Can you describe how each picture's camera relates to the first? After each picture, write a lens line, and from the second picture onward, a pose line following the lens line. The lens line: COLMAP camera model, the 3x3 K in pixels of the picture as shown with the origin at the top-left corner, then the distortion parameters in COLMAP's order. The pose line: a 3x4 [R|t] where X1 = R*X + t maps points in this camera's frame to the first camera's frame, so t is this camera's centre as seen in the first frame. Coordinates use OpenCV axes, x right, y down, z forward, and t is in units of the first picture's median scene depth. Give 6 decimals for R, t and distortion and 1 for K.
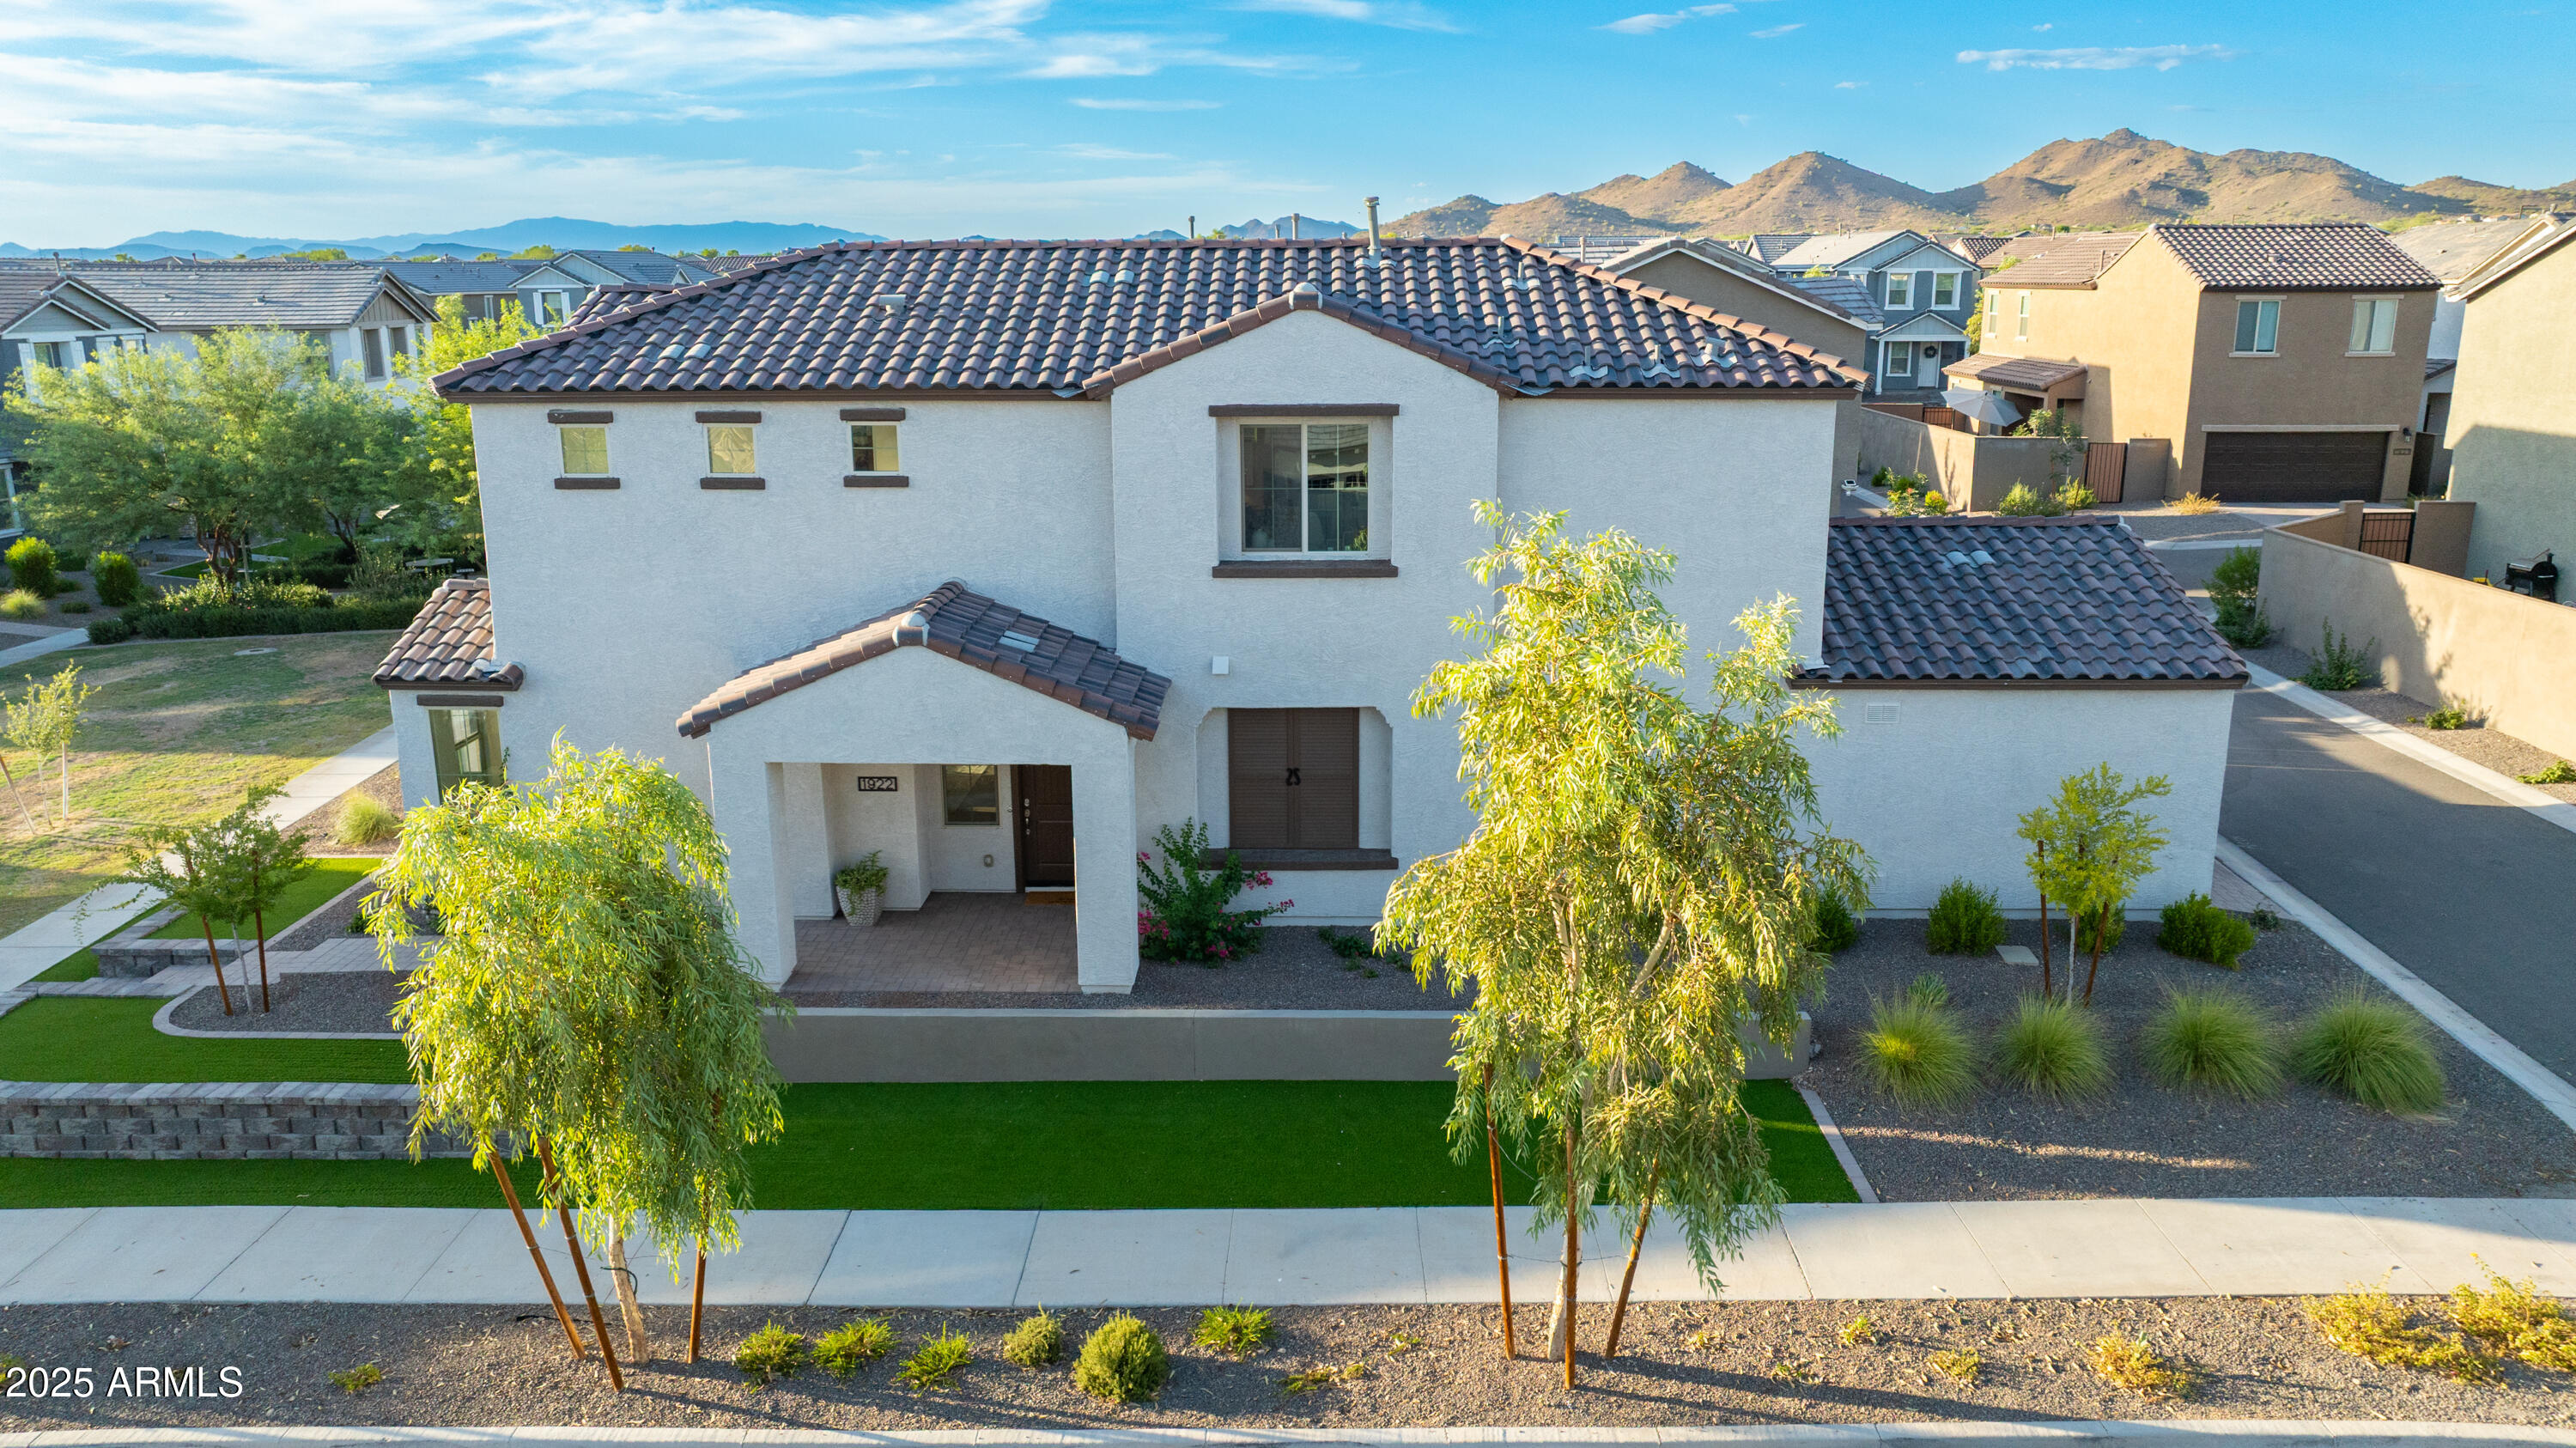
lens RADIAL K [[1809.4, 0, 1285.0], [0, 1809.4, 736.4], [0, 0, 1]] dist [-0.043382, 0.052668]
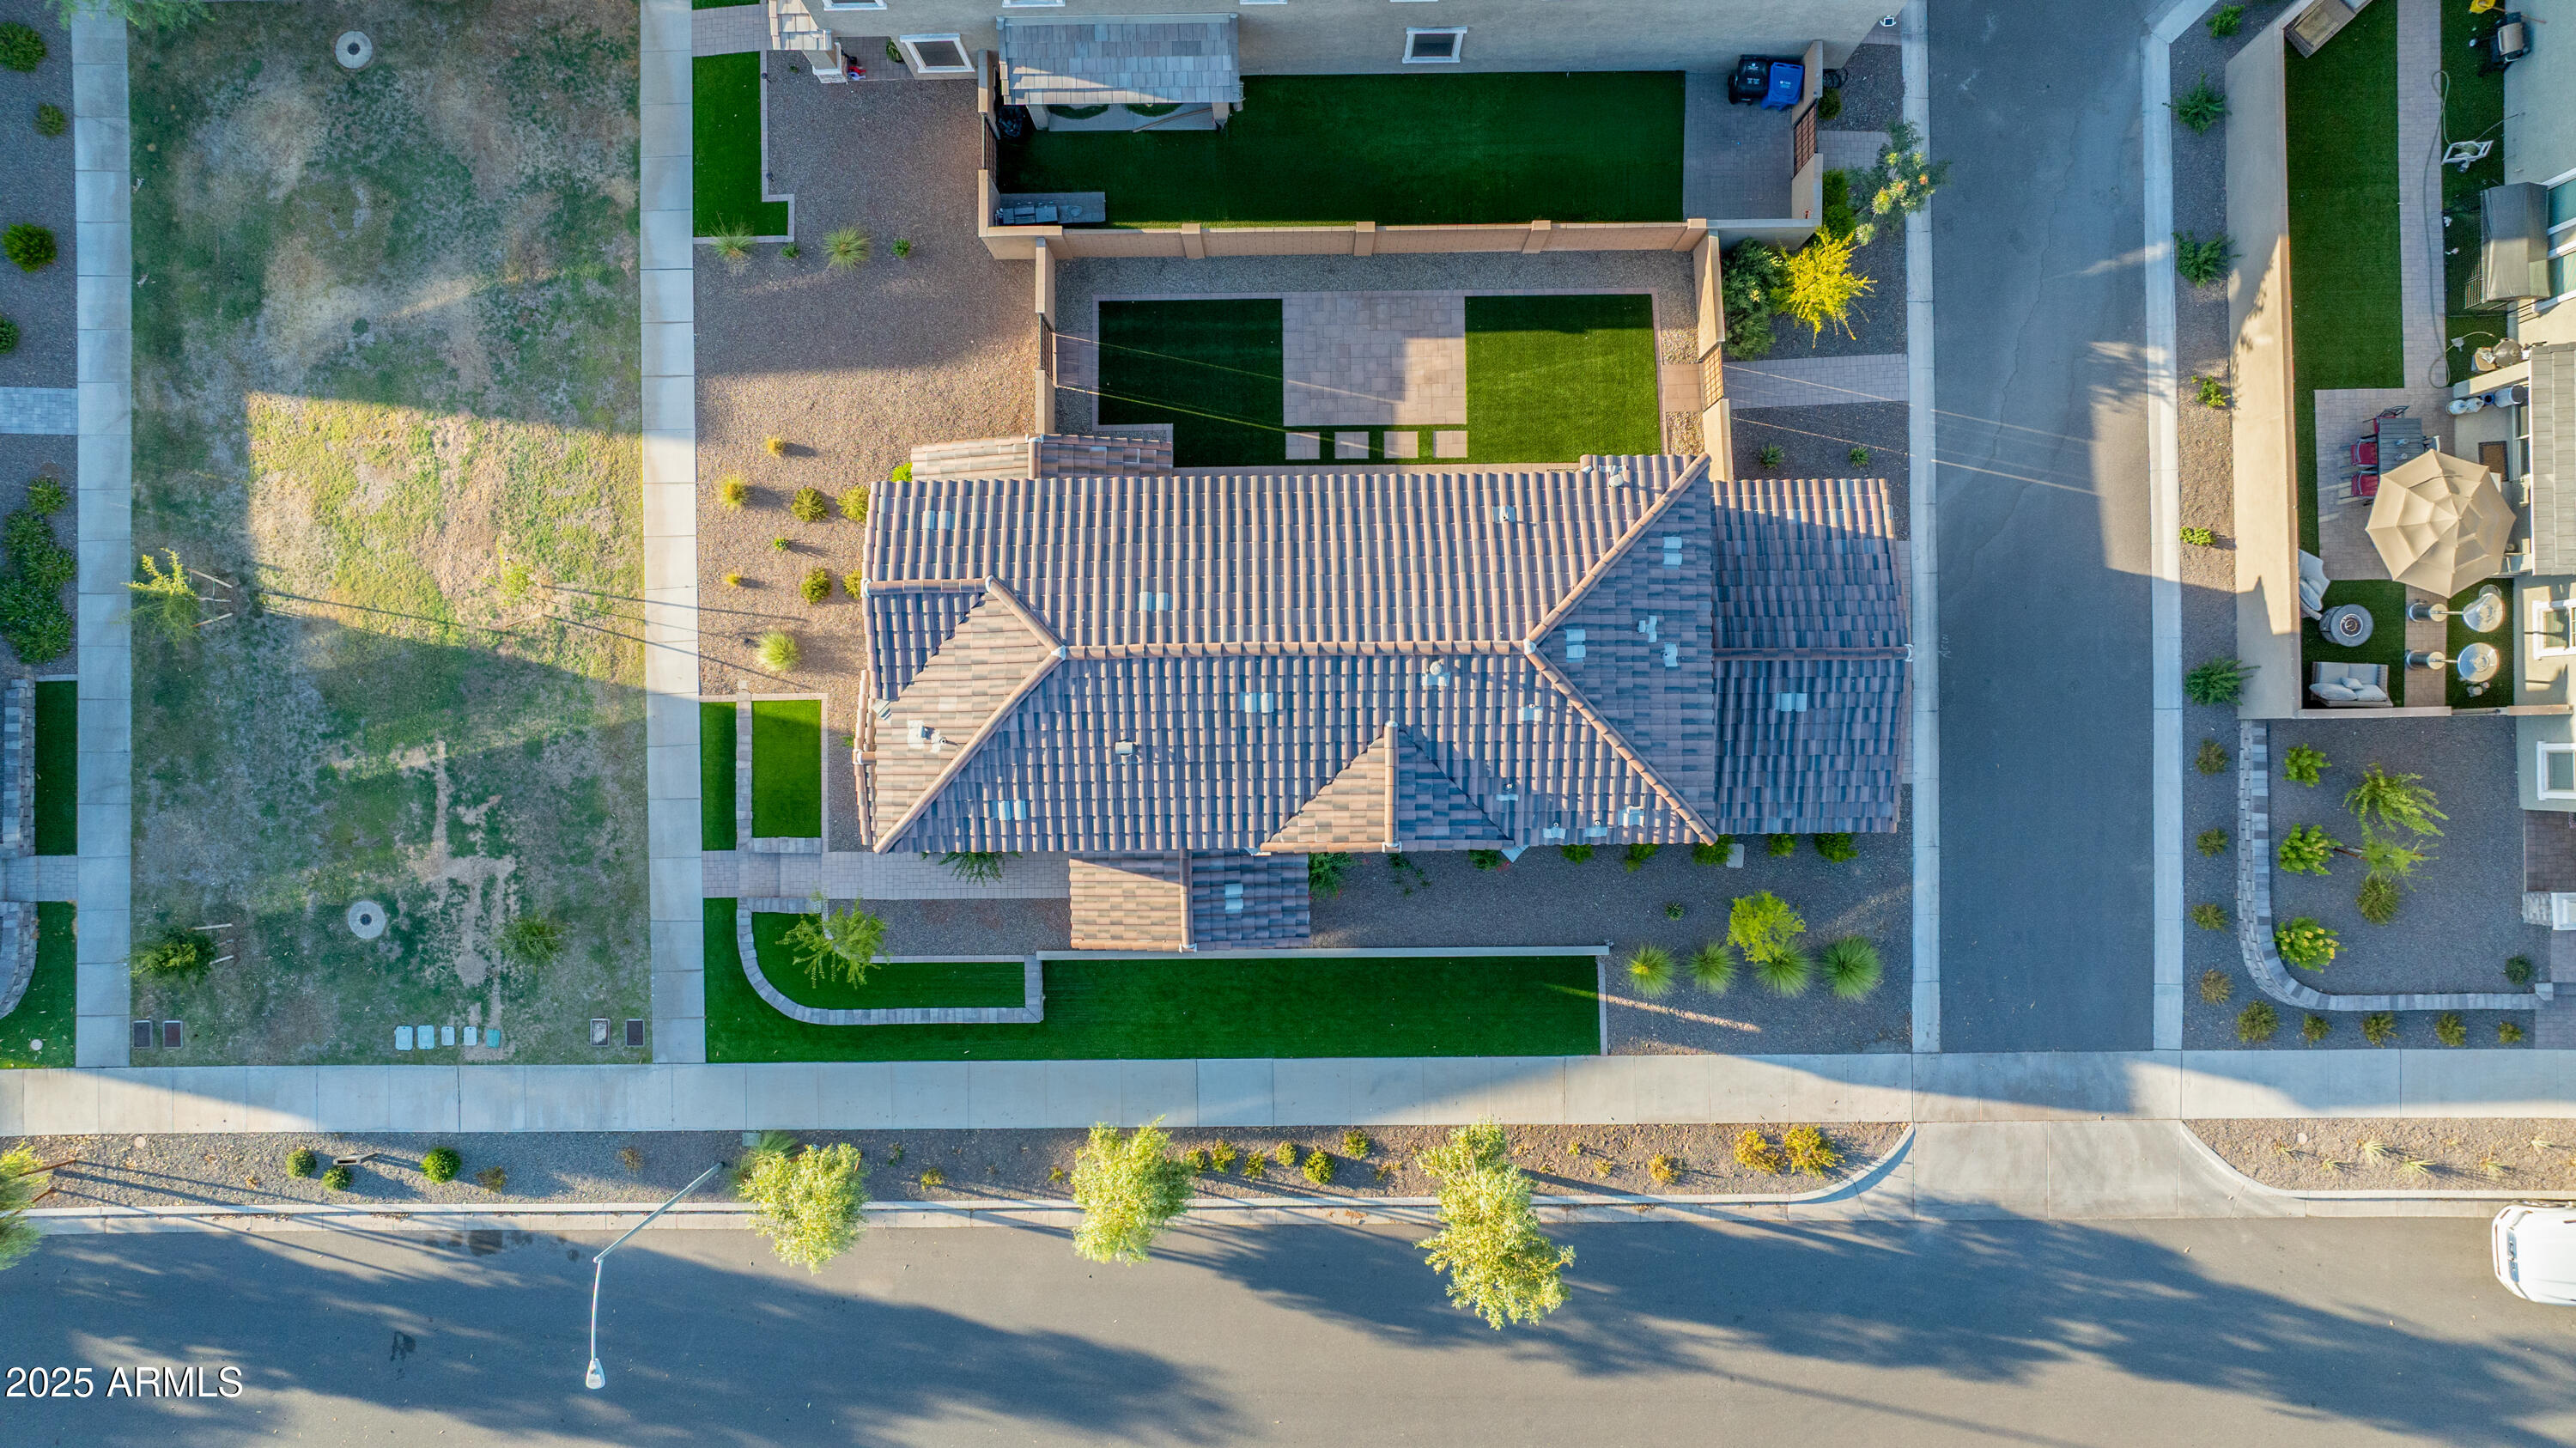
lens RADIAL K [[1775.0, 0, 1273.7], [0, 1775.0, 691.5], [0, 0, 1]] dist [-0.016462, -0.002413]
pose [[0.999271, -0.037437, -0.007503, -0.079175], [0.017656, 0.278851, 0.960172, -1.829207], [-0.033854, -0.959604, 0.279309, 0.654285]]
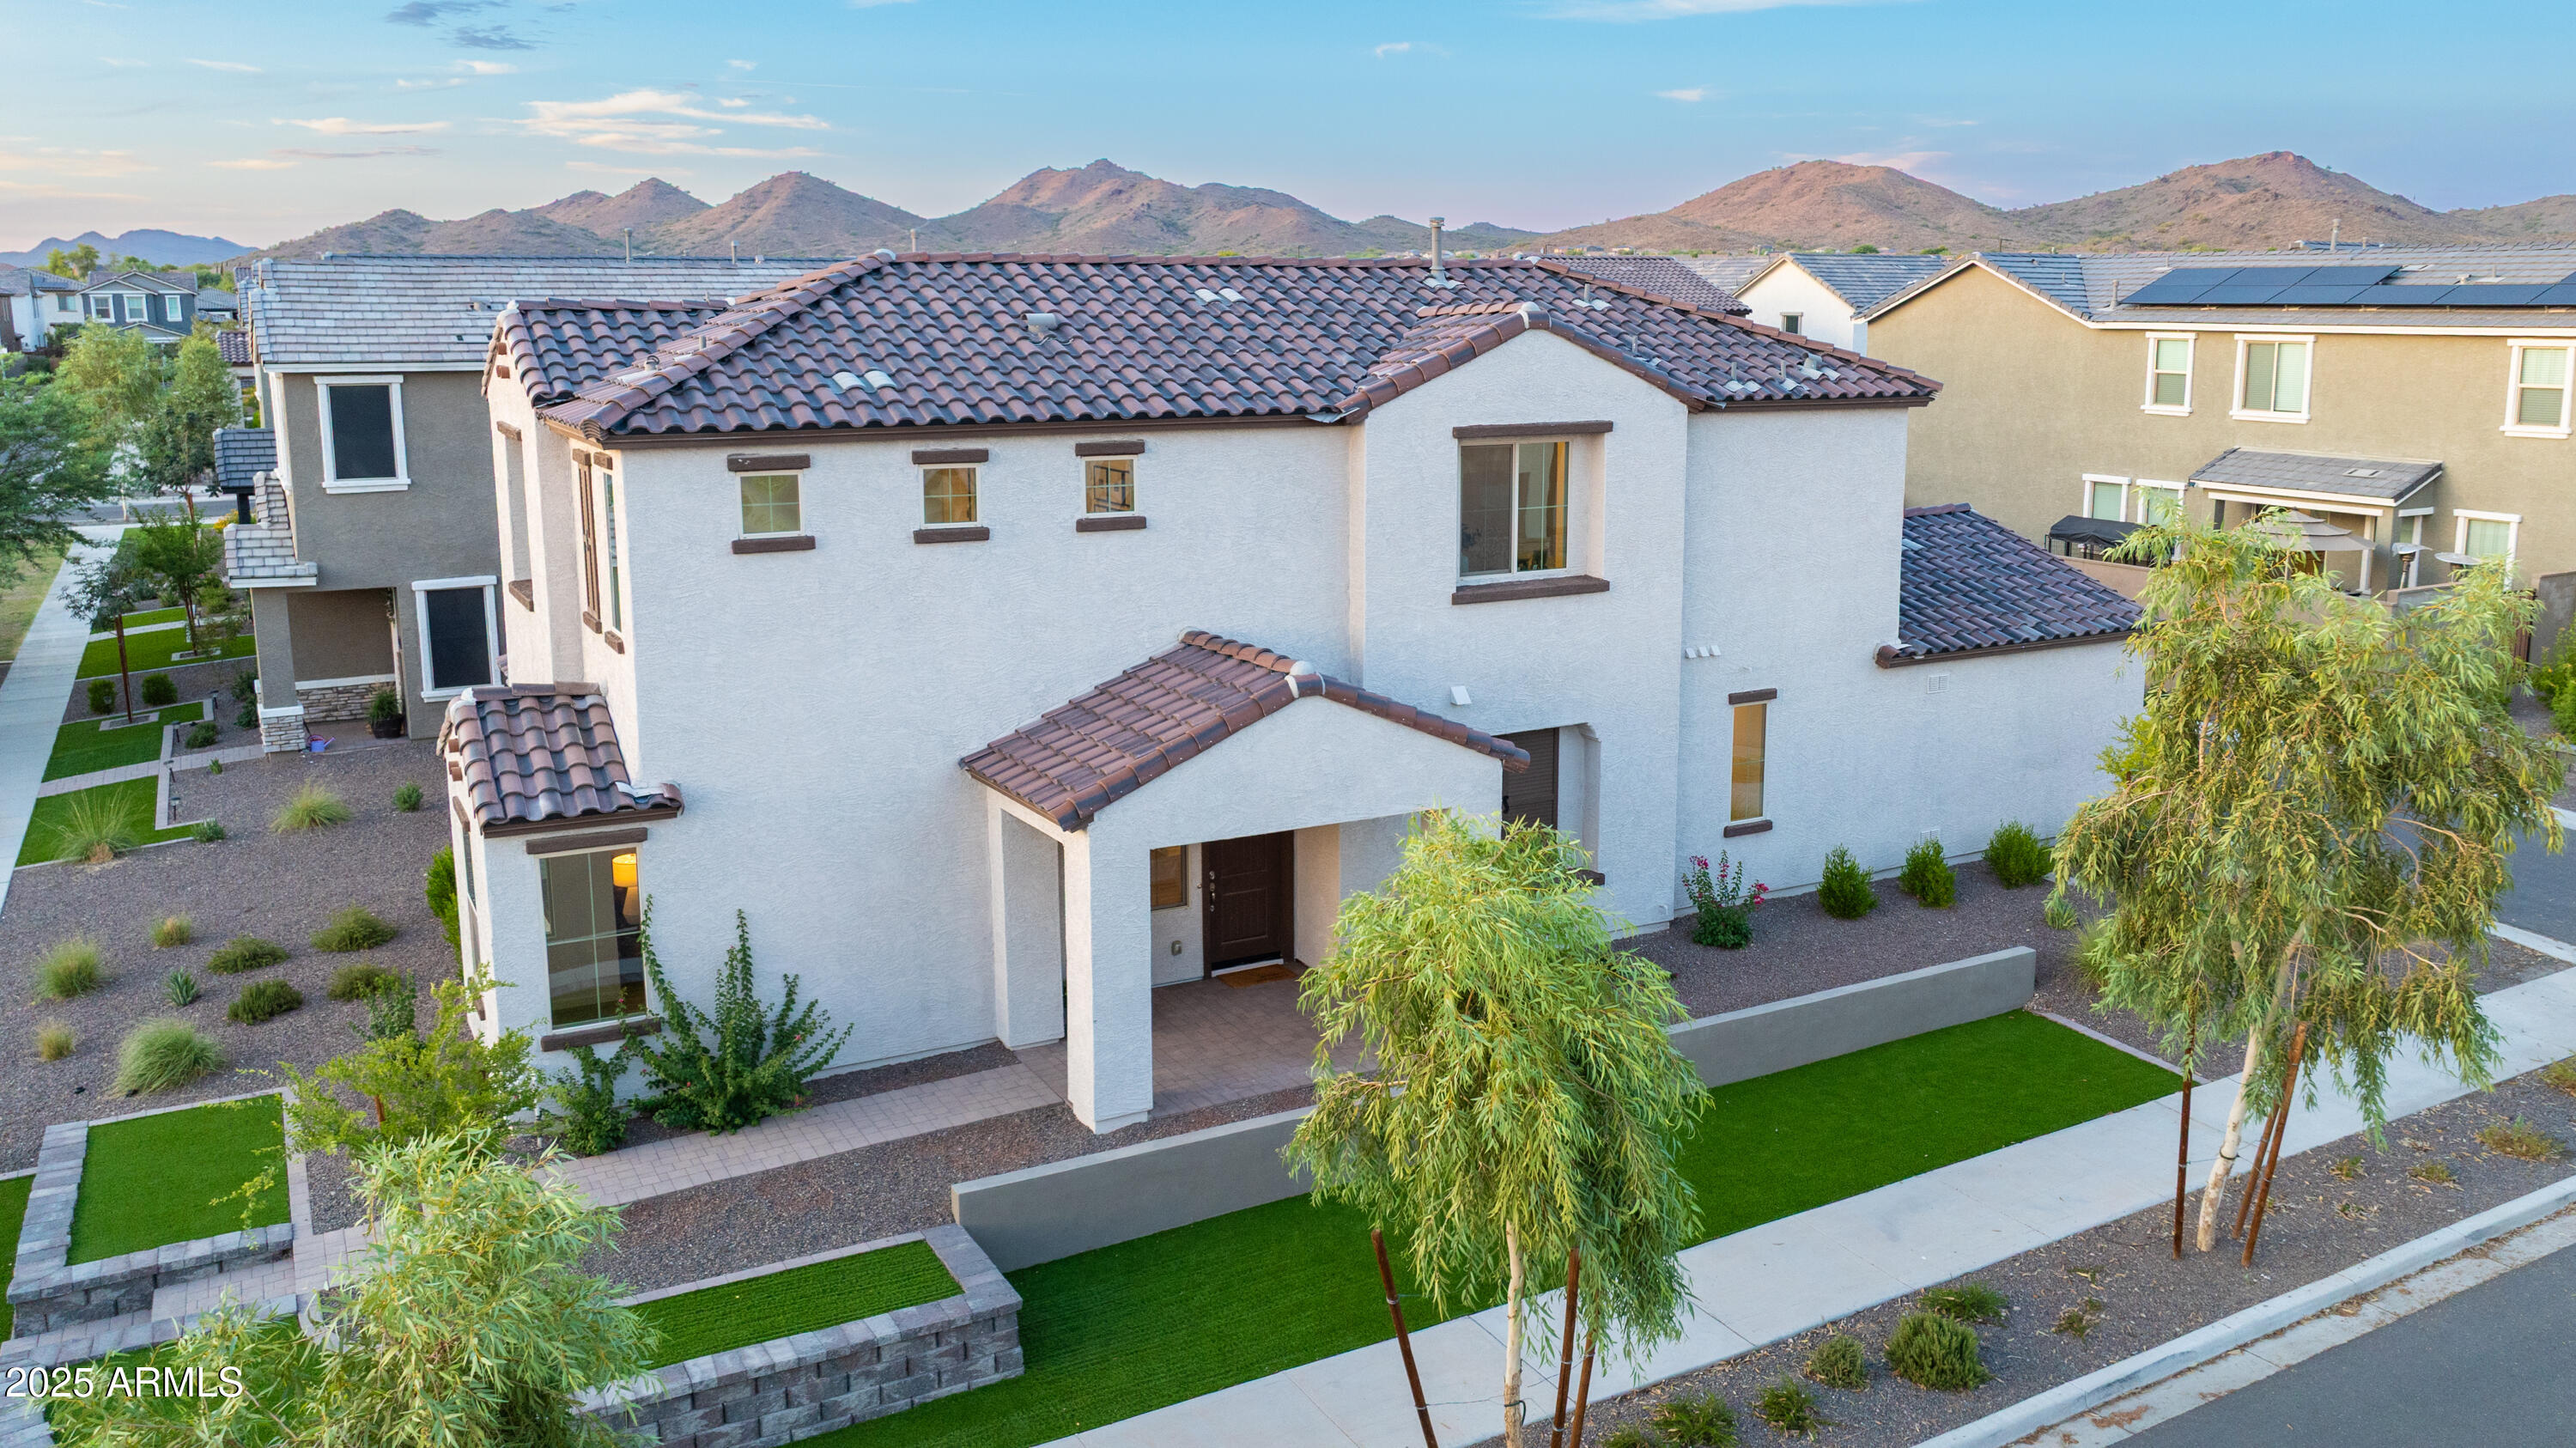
lens RADIAL K [[1986.9, 0, 1340.6], [0, 1986.9, 691.4], [0, 0, 1]] dist [-0.015350, -0.003360]
pose [[0.857566, -0.094596, 0.505601, -0.627549], [0.123810, 0.992006, -0.024397, -0.023977], [-0.499251, 0.083520, 0.862422, 0.124080]]
